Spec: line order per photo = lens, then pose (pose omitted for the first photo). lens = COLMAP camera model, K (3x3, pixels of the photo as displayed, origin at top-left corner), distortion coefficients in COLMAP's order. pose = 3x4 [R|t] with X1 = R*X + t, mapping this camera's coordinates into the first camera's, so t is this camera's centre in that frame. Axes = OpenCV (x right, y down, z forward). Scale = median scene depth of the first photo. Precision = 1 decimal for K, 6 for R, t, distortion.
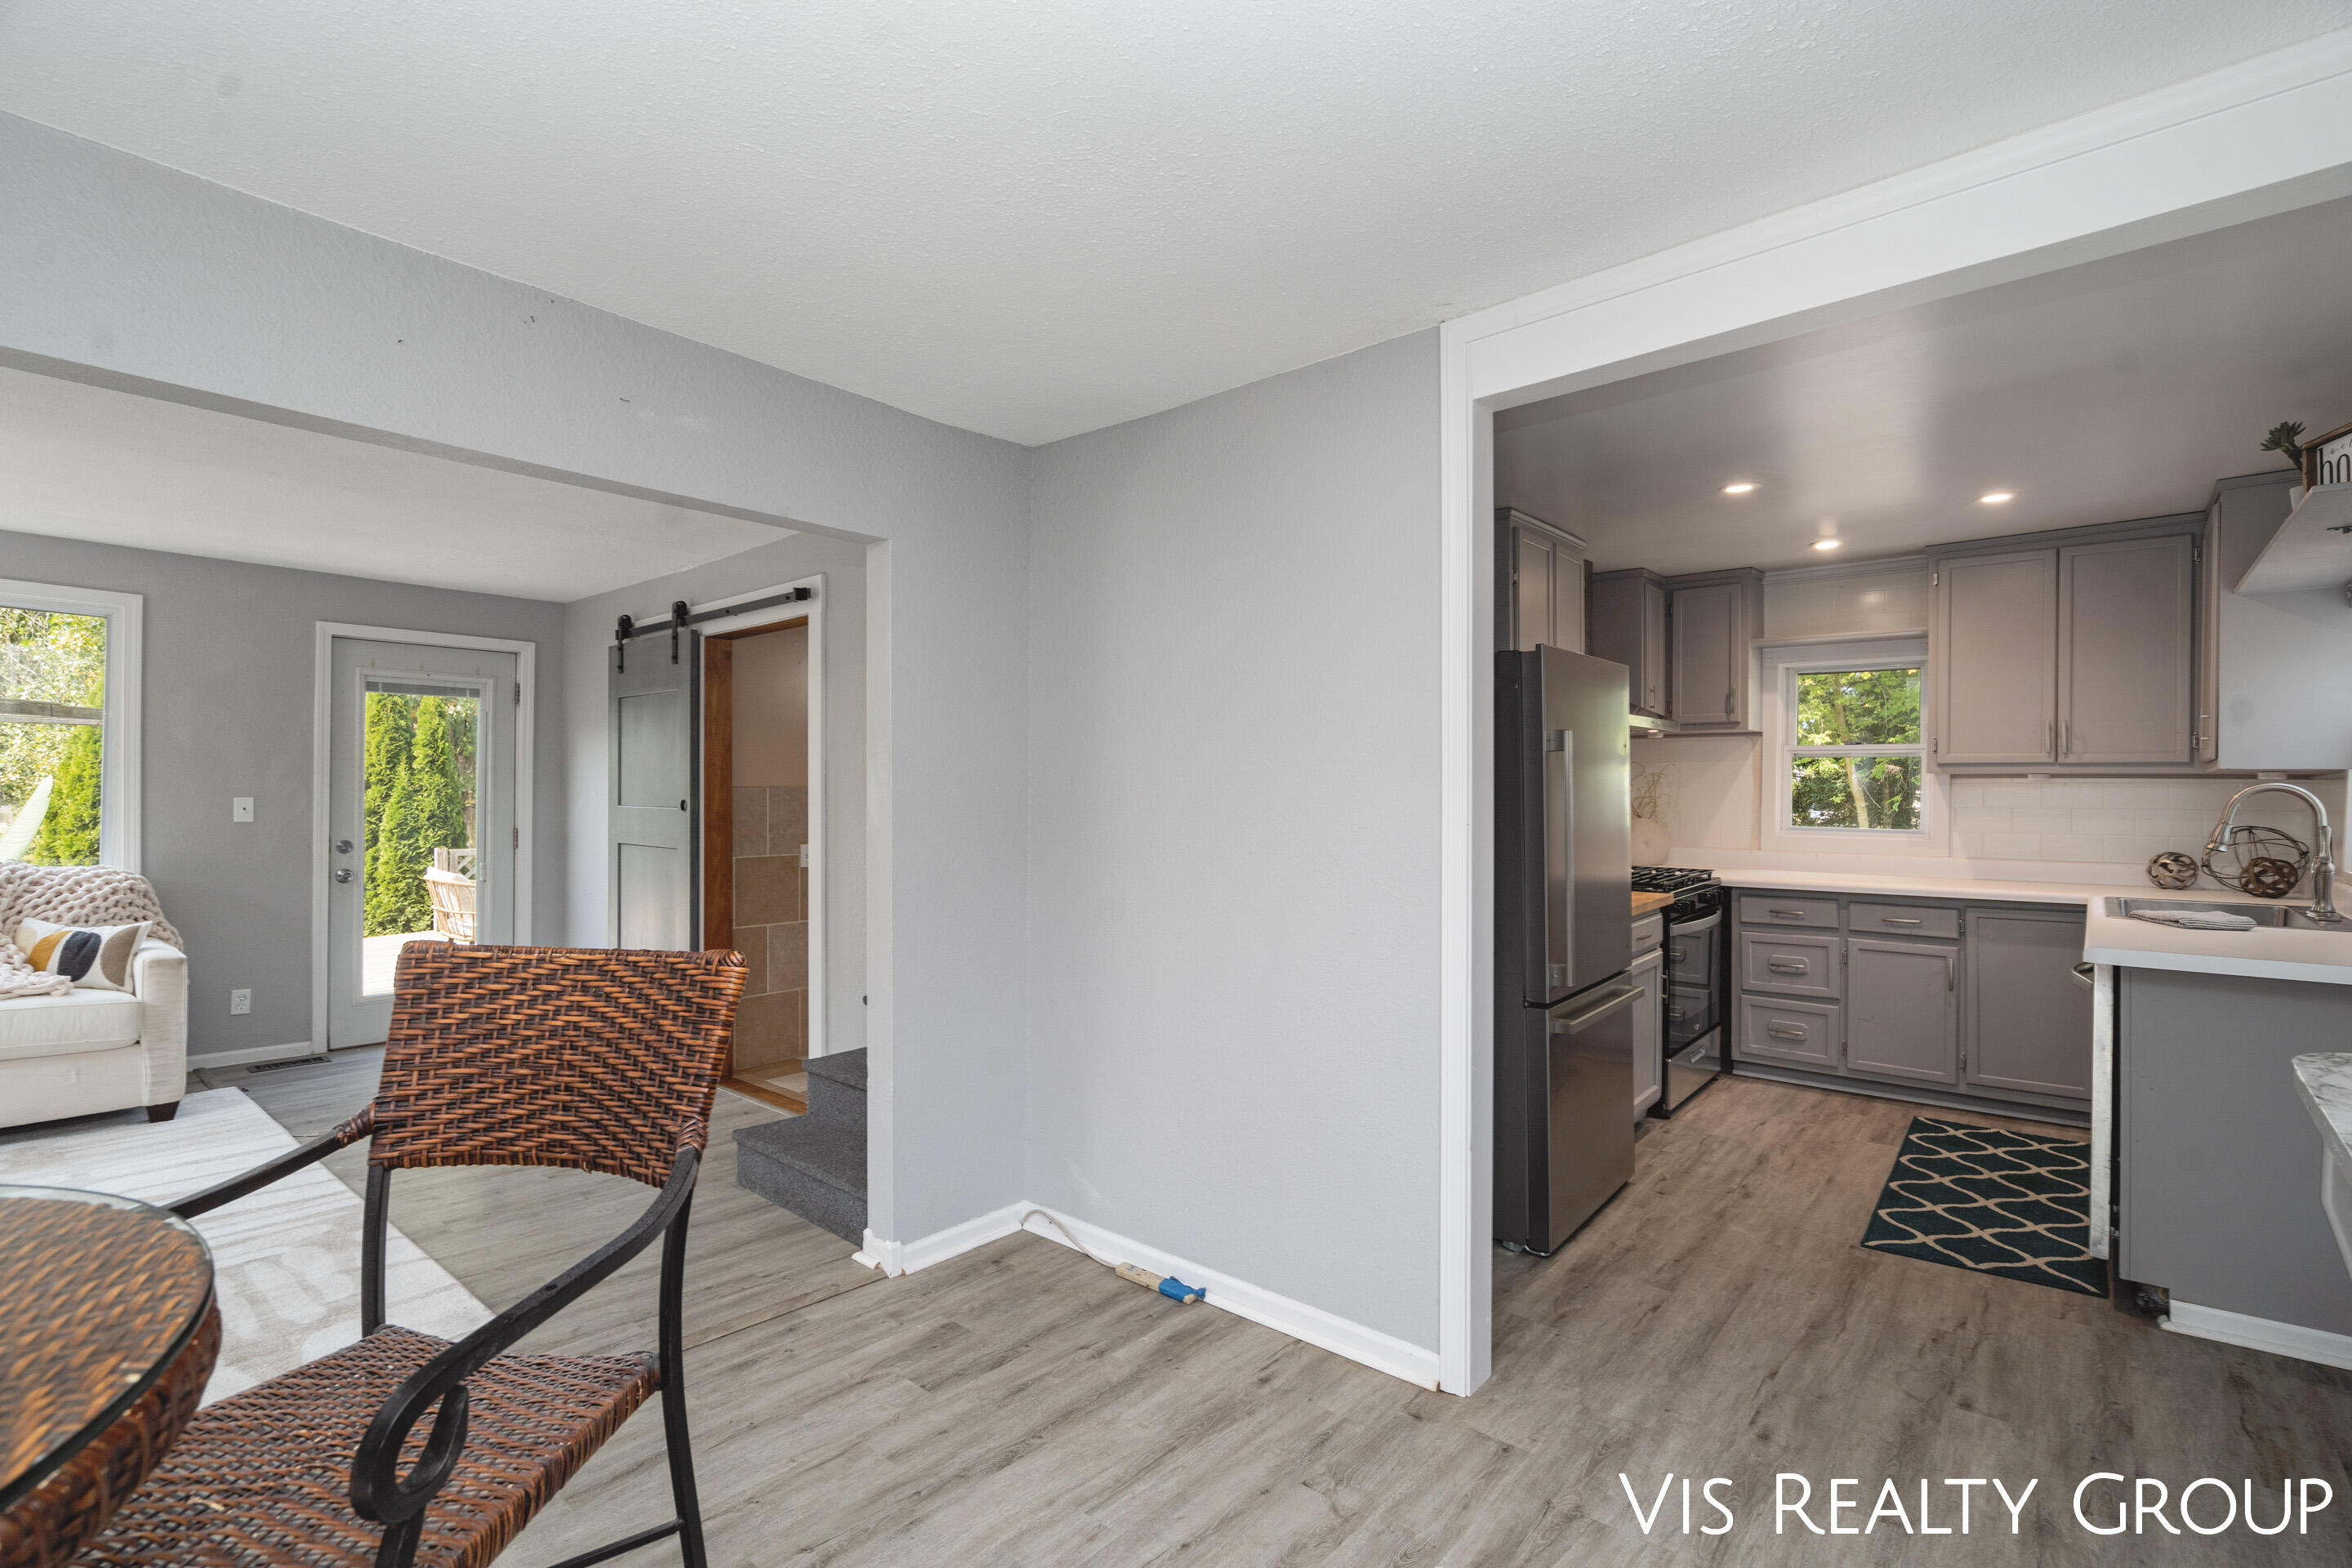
lens RADIAL K [[1078.8, 0, 1172.9], [0, 1078.8, 785.4], [0, 0, 1]] dist [-0.000151, 0.003157]
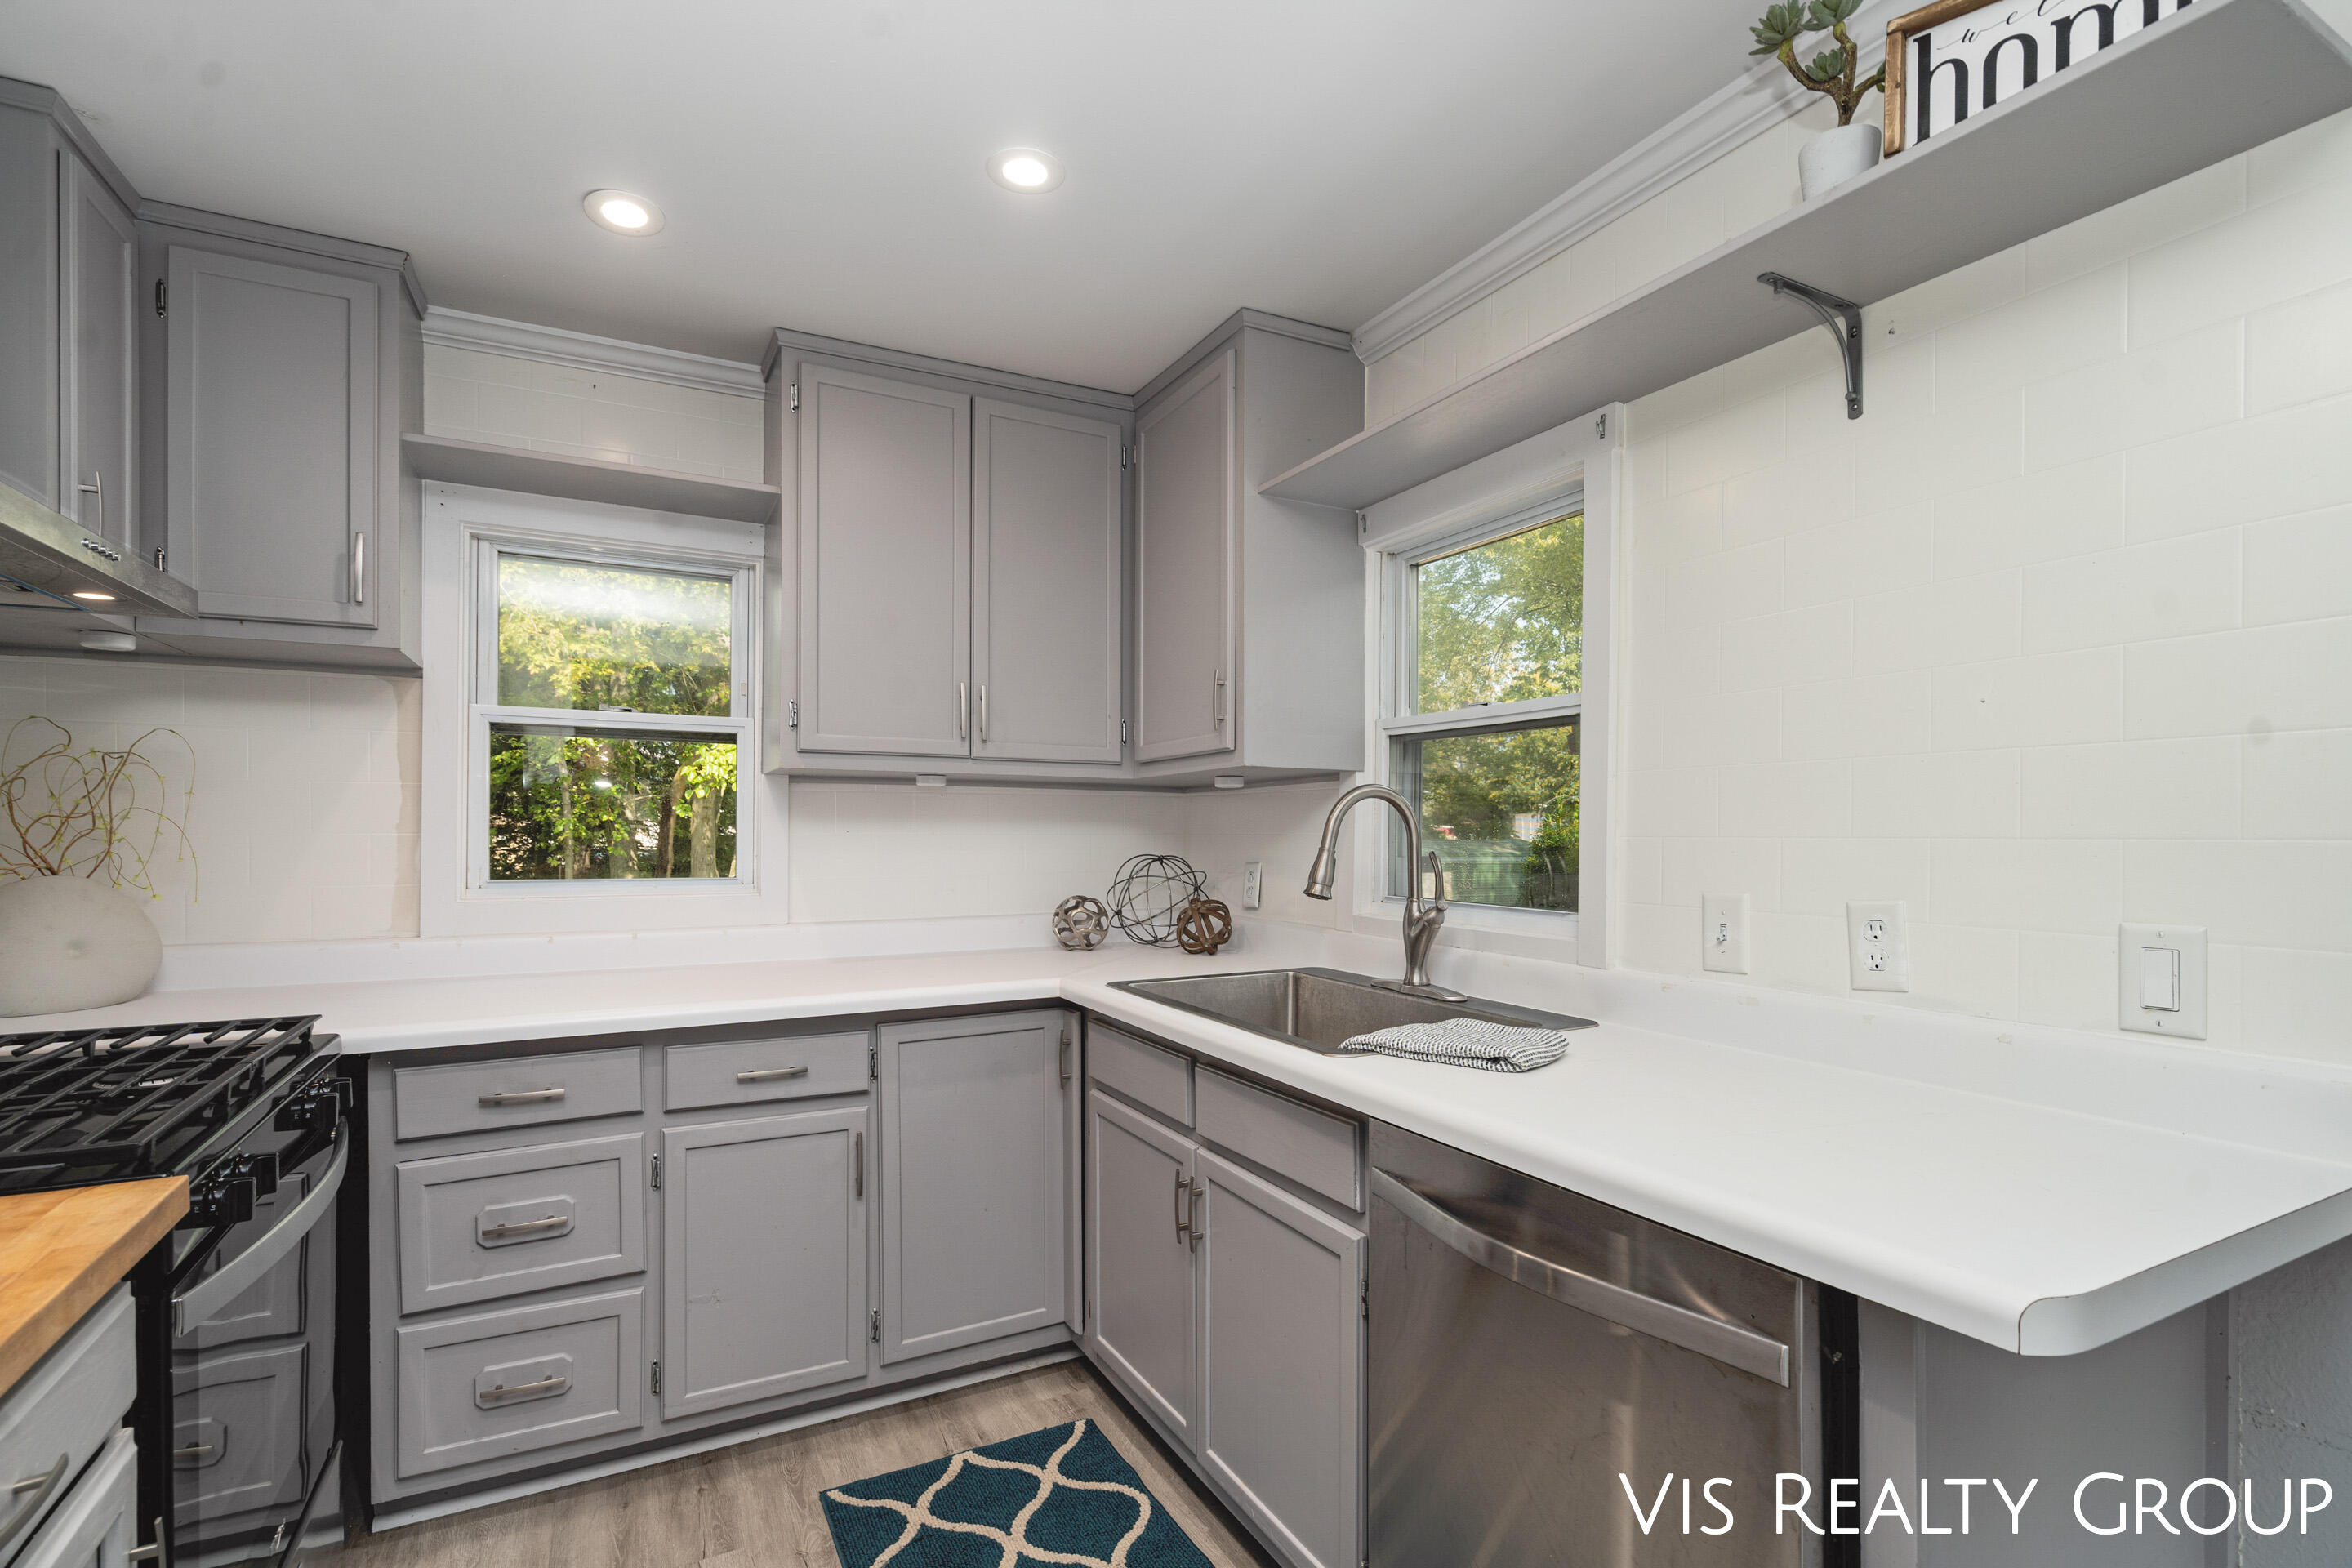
lens RADIAL K [[1078.8, 0, 1174.0], [0, 1078.8, 830.7], [0, 0, 1]] dist [-0.000151, 0.003157]
pose [[0.372432, -0.005757, 0.928042, 0.303513], [-0.005186, 0.999952, 0.008285, 0.015088], [-0.928045, -0.007898, 0.372384, 0.667673]]
